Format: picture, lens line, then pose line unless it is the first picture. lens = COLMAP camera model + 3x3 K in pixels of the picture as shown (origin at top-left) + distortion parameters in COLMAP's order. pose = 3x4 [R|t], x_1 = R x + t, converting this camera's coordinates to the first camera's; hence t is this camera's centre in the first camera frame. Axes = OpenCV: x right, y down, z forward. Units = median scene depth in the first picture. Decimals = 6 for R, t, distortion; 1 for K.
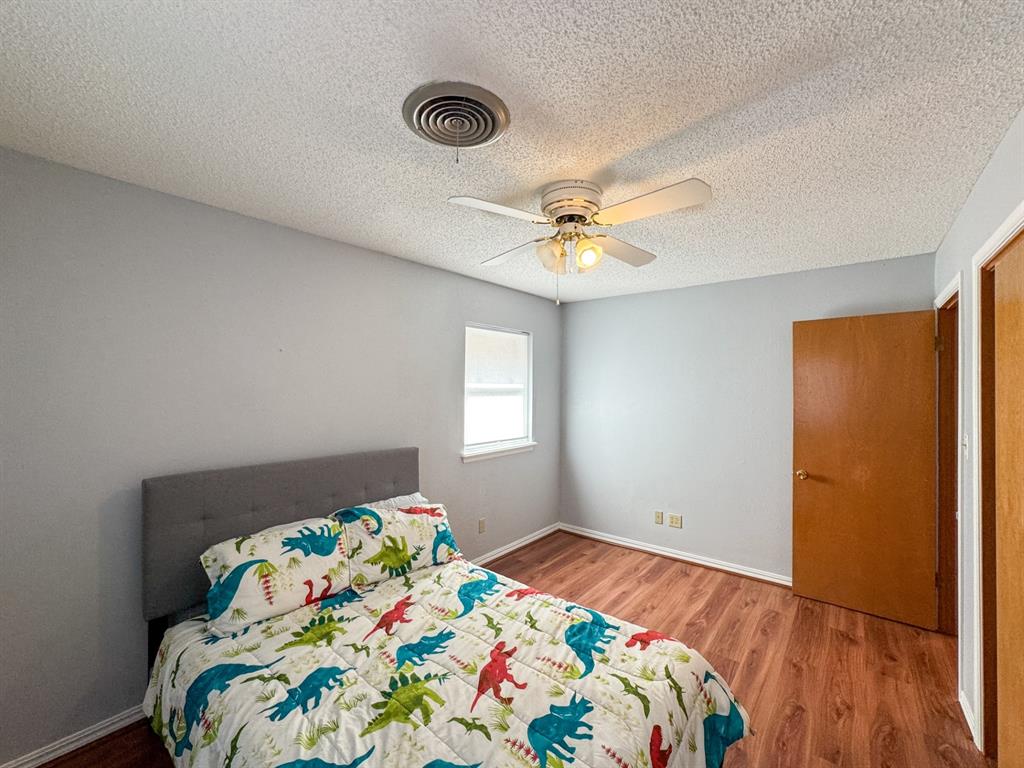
lens RADIAL K [[415.7, 0, 511.7], [0, 415.7, 388.1], [0, 0, 1]] dist [-0.024581, 0.006396]
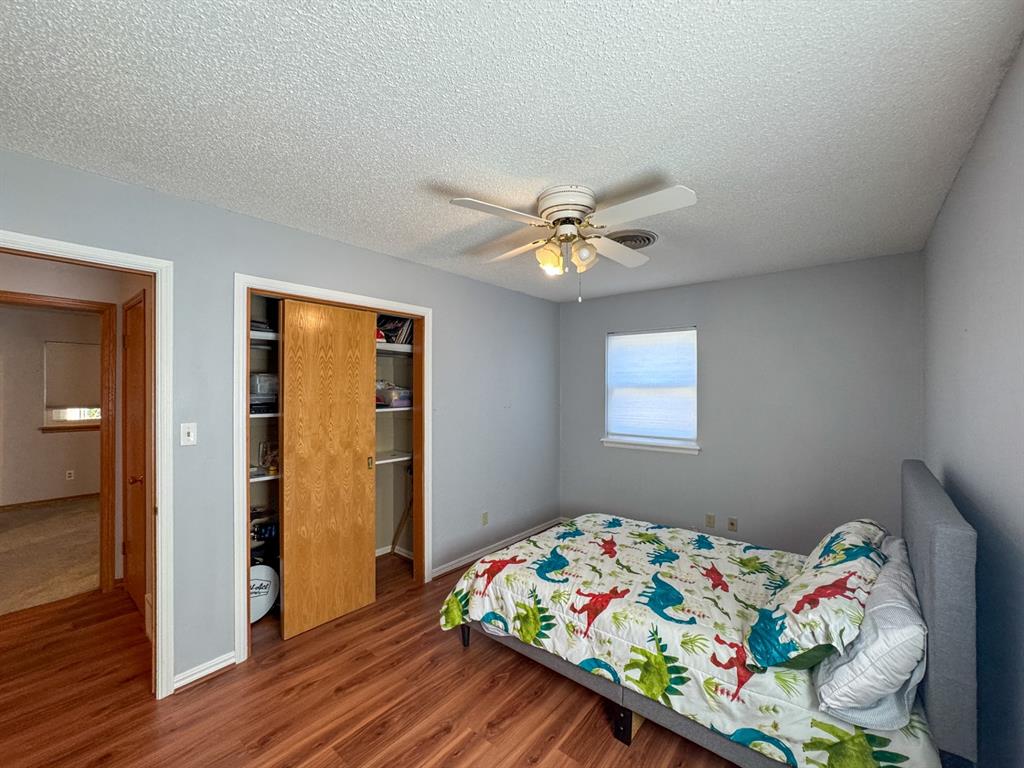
lens RADIAL K [[415.7, 0, 511.9], [0, 415.7, 387.0], [0, 0, 1]] dist [-0.024581, 0.006396]
pose [[-0.999972, -0.006897, 0.003041, 0.323795], [-0.006938, 0.999881, -0.013809, 0.038617], [-0.002945, -0.013830, -0.999900, 2.424821]]
